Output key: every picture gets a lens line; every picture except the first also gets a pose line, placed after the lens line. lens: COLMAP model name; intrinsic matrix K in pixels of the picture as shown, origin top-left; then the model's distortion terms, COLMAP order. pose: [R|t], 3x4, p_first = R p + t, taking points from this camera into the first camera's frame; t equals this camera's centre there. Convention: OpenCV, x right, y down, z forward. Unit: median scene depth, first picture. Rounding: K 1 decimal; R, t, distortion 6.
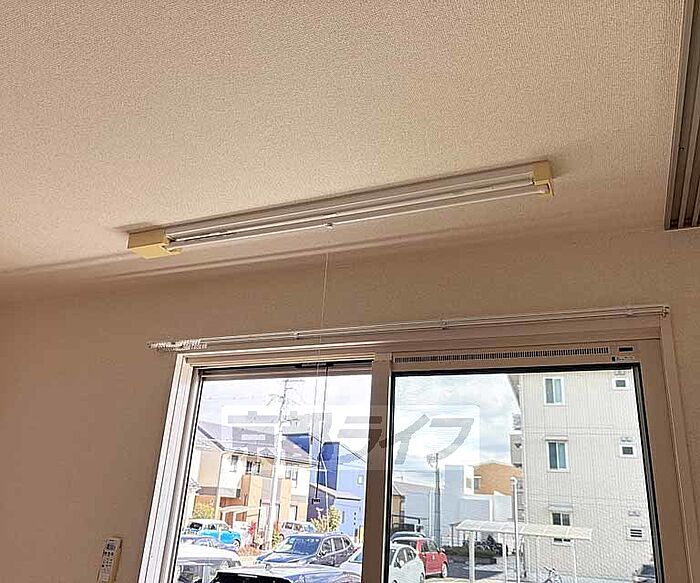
lens RADIAL K [[585.8, 0, 349.9], [0, 585.8, 292.4], [0, 0, 1]] dist [0.014342, 0.001298]
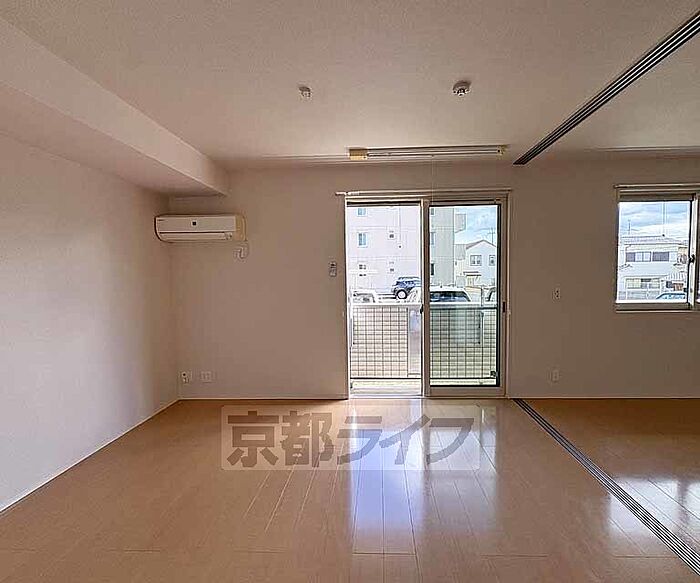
lens RADIAL K [[321.2, 0, 351.3], [0, 321.2, 291.7], [0, 0, 1]] dist [0.000976, 0.000039]
pose [[0.924269, -0.093443, 0.370128, -0.949993], [-0.064867, 0.917034, 0.393499, -0.085069], [-0.376189, -0.387708, 0.841525, -0.446067]]
